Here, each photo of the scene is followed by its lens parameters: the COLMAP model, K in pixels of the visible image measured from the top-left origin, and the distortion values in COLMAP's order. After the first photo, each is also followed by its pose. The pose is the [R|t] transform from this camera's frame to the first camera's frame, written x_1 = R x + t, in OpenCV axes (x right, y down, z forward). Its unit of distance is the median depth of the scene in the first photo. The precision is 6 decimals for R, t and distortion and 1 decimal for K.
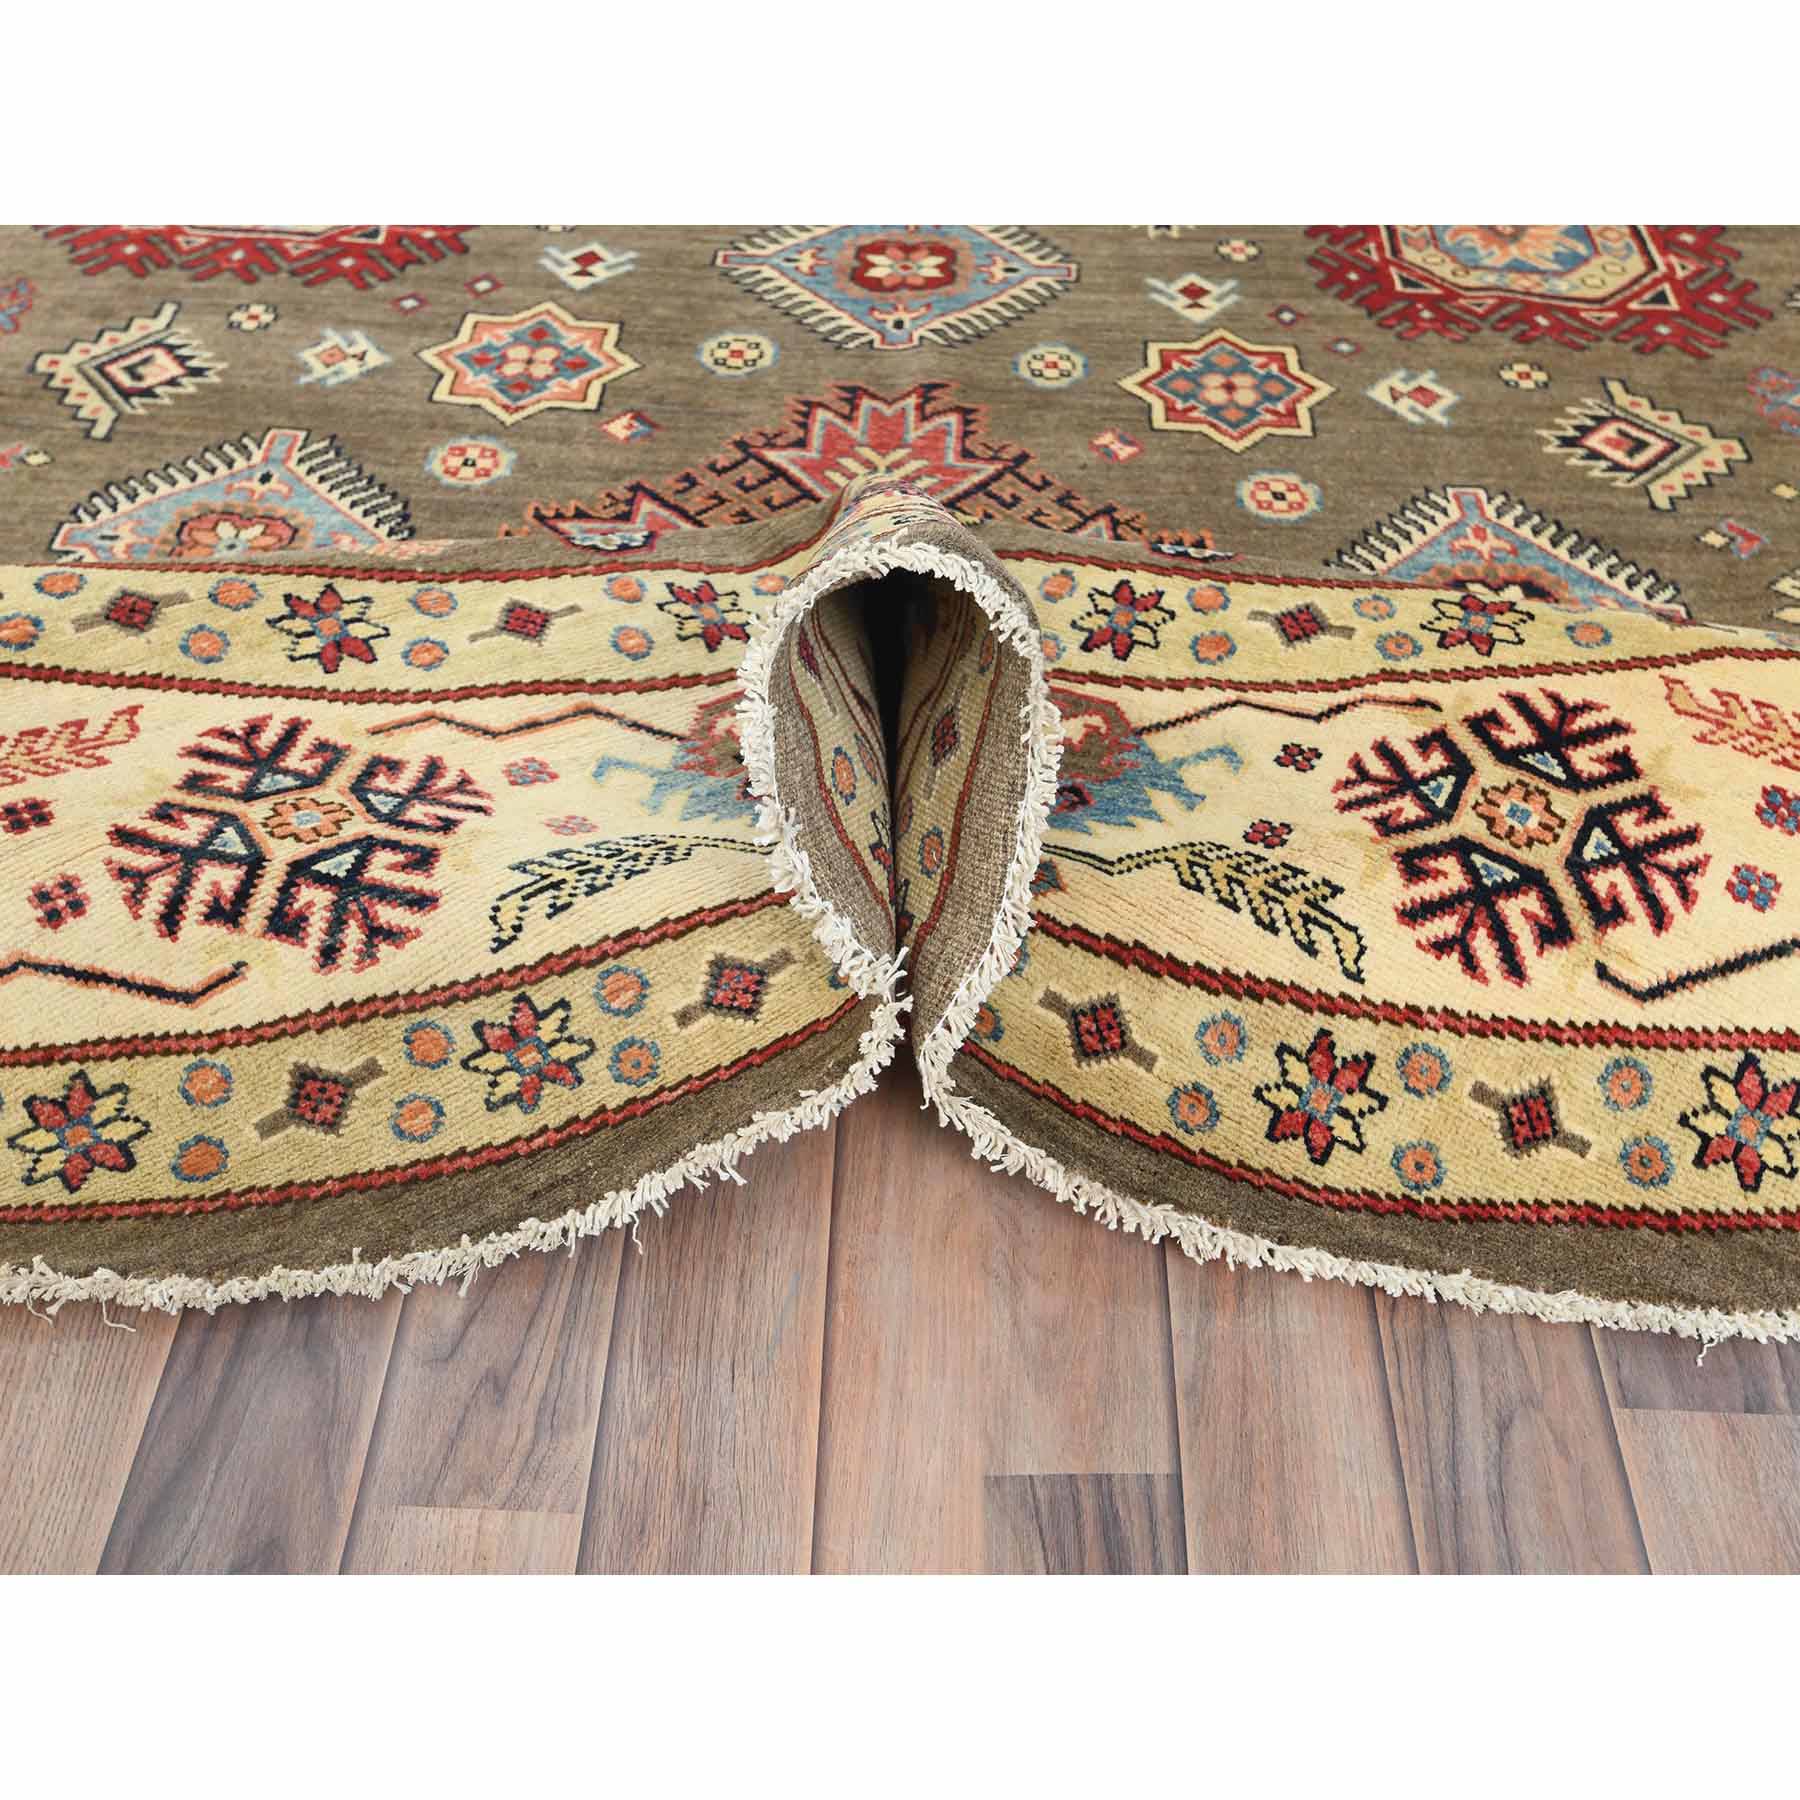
lens RADIAL K [[1909.2, 0, 911.0], [0, 1909.2, 899.4], [0, 0, 1]] dist [0.044013, -0.005077]
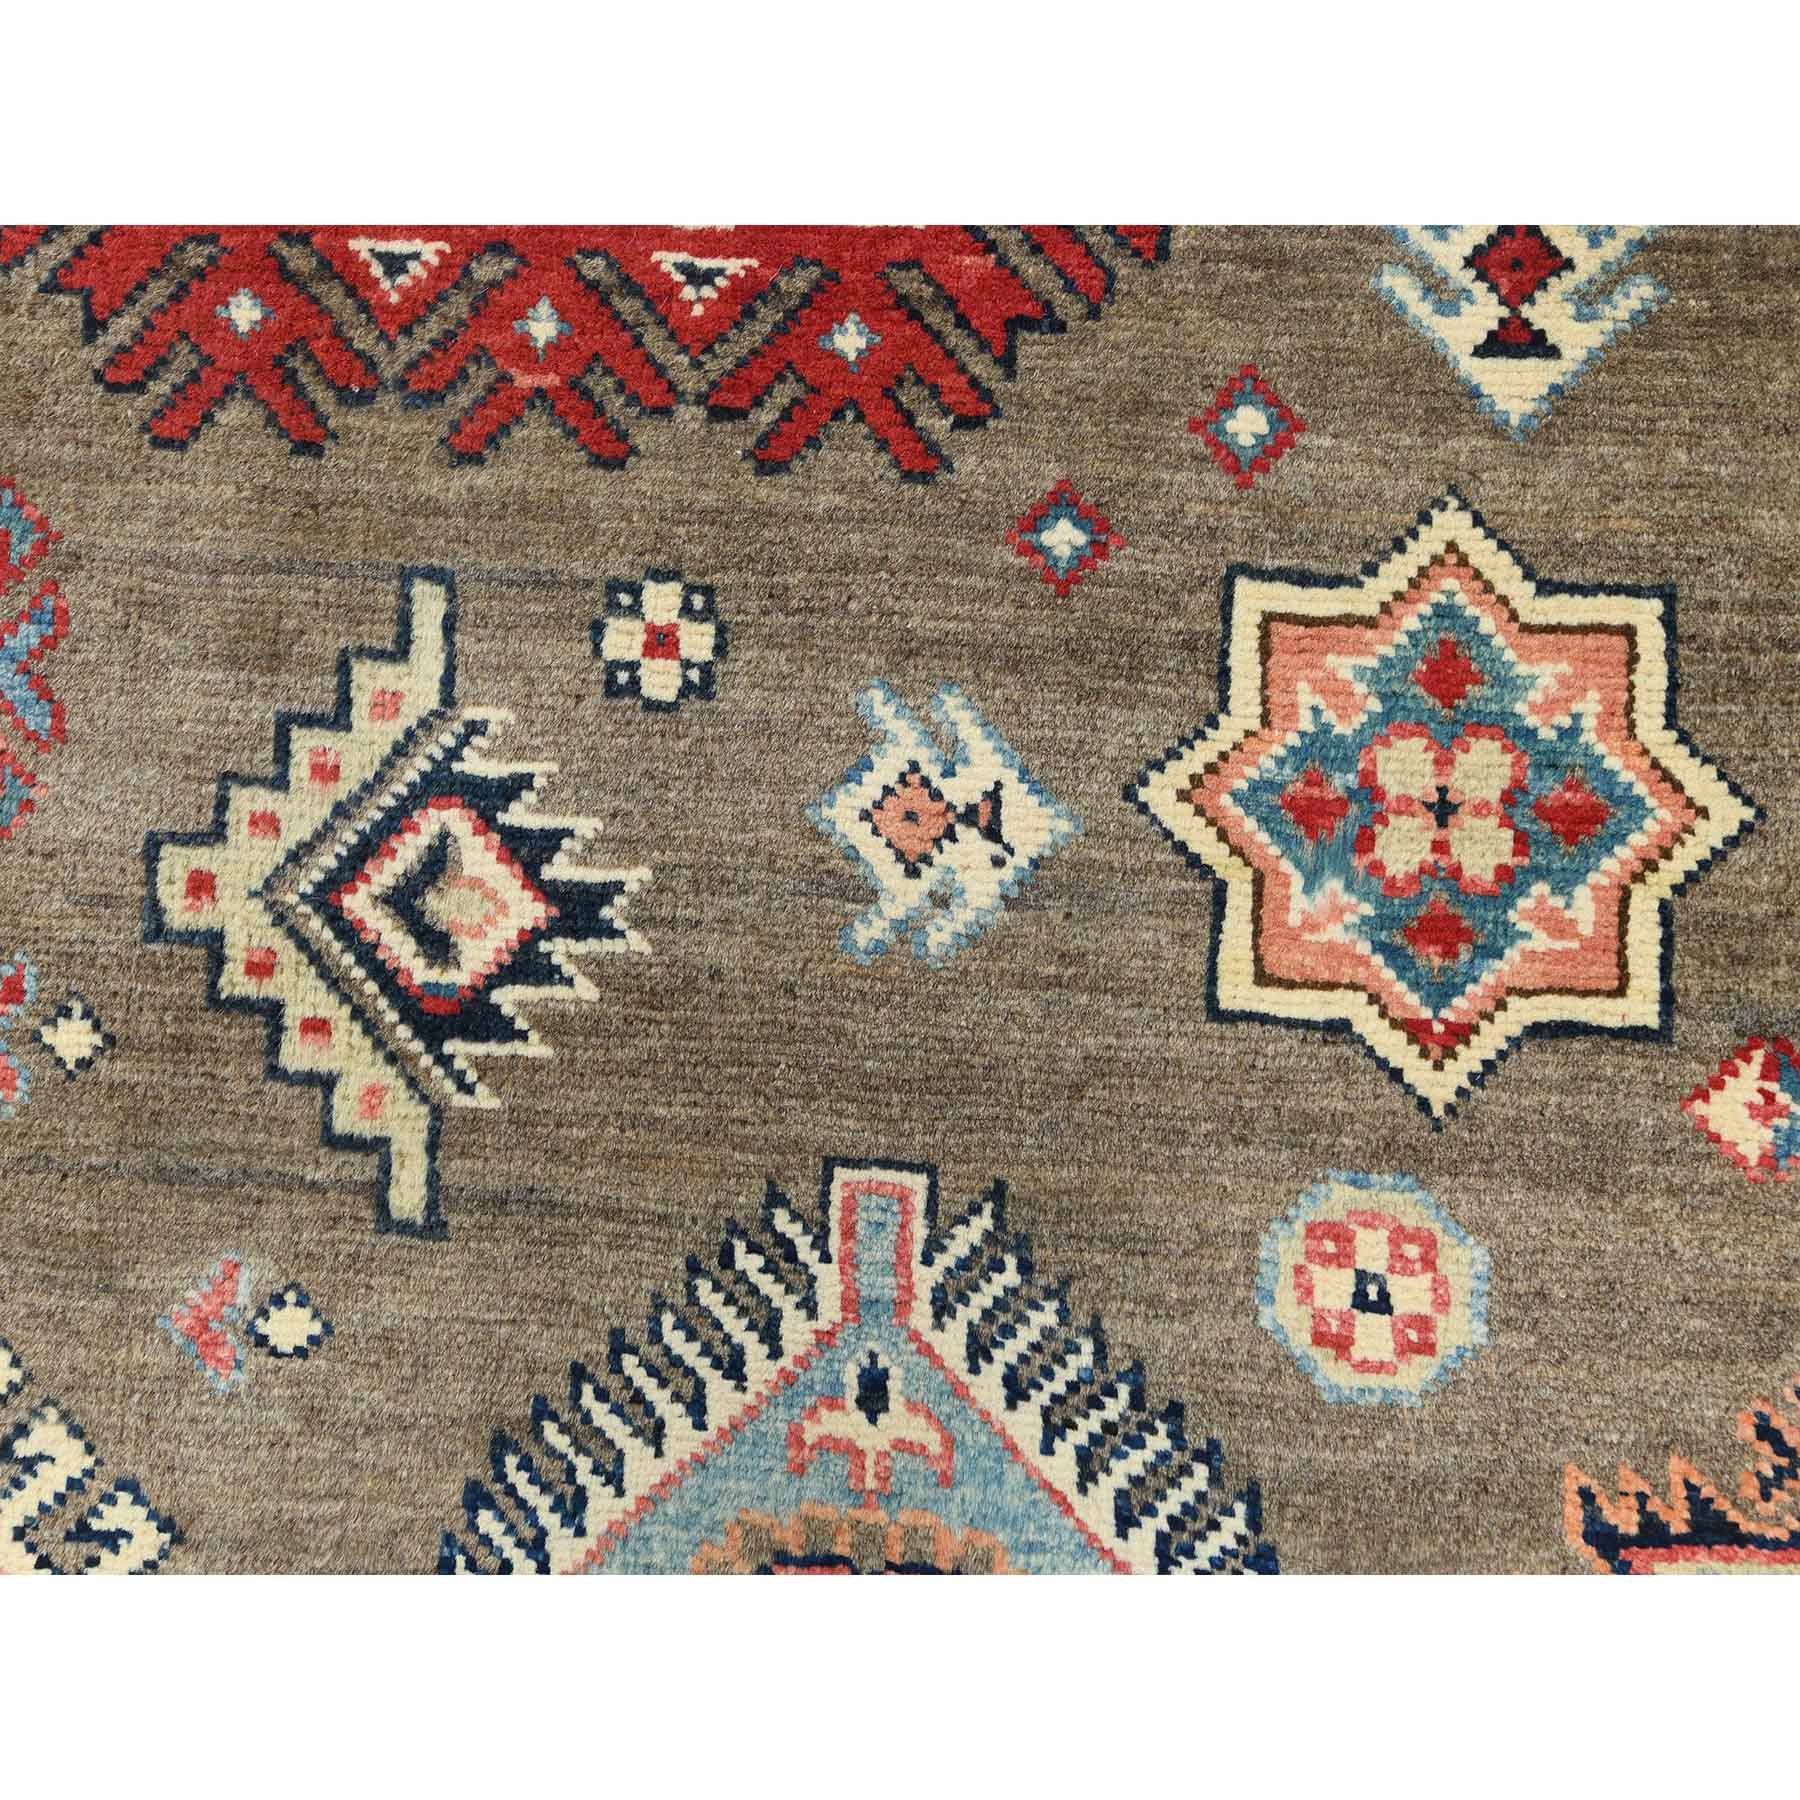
lens RADIAL K [[1909.2, 0, 911.0], [0, 1909.2, 899.4], [0, 0, 1]] dist [0.044013, -0.005077]
pose [[0.998552, -0.021324, -0.049384, -0.291580], [0.047701, 0.775362, 0.629714, -0.518372], [0.024862, -0.631158, 0.775256, 0.722526]]
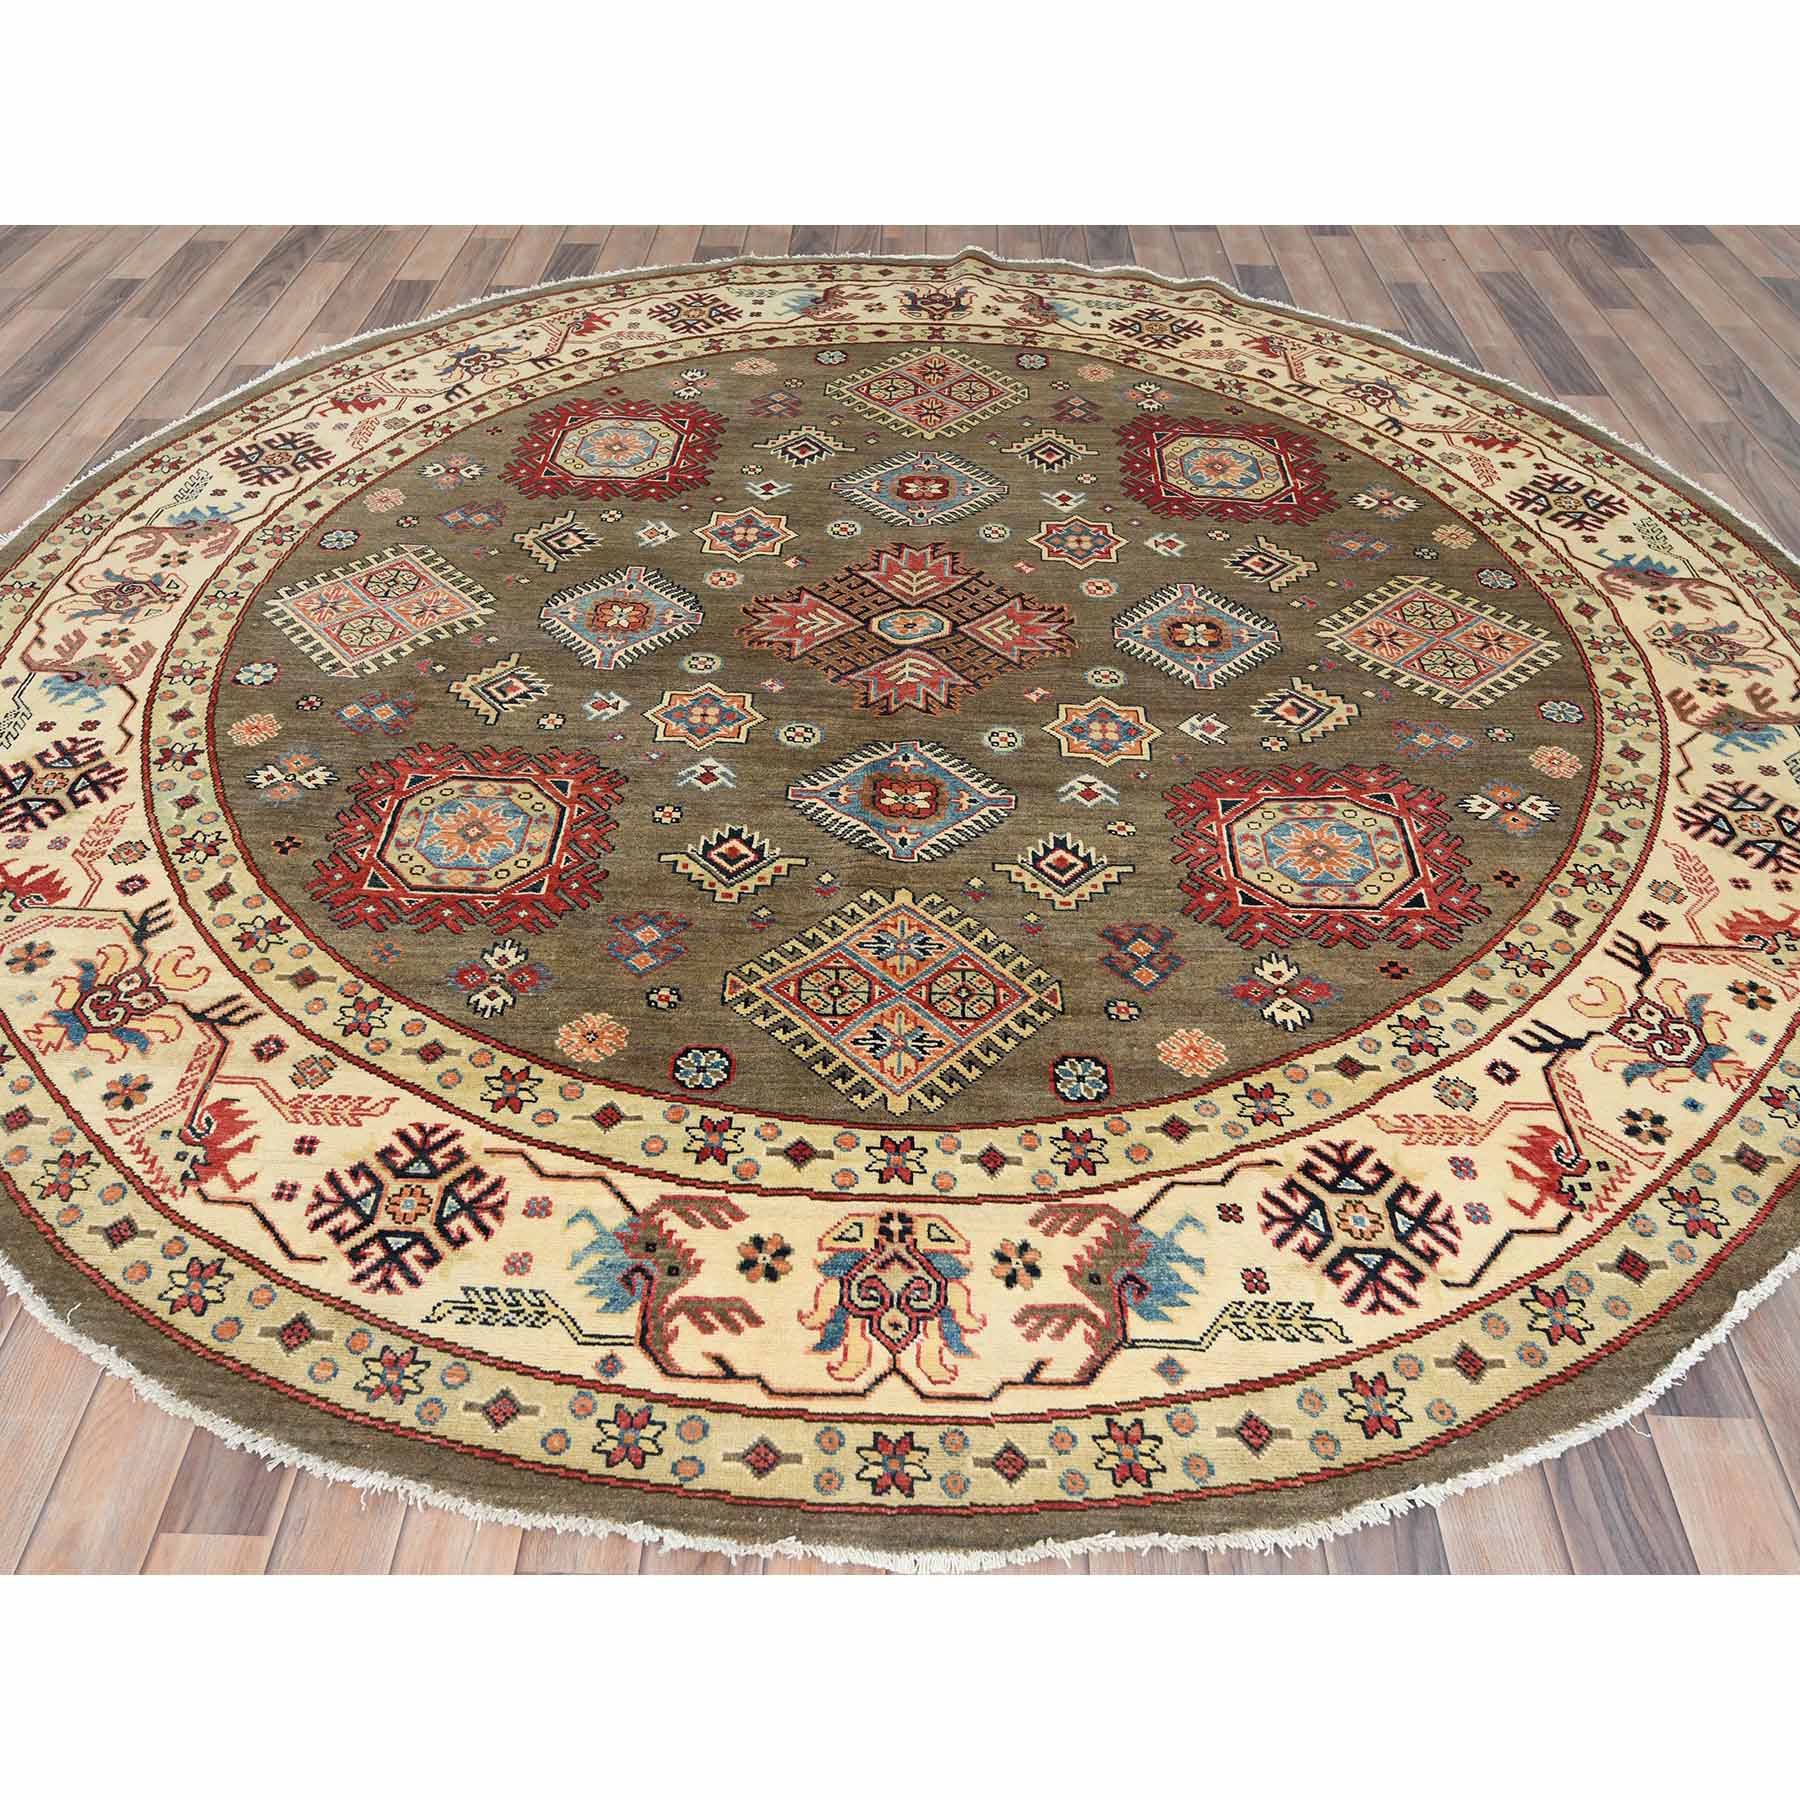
lens RADIAL K [[1505.7, 0, 943.6], [0, 1505.7, 900.8], [0, 0, 1]] dist [0.020189, -0.036652]
pose [[0.999803, -0.017250, 0.009789, -0.005480], [0.017815, 0.997984, -0.060919, 0.231034], [-0.008719, 0.061081, 0.998095, -0.642746]]
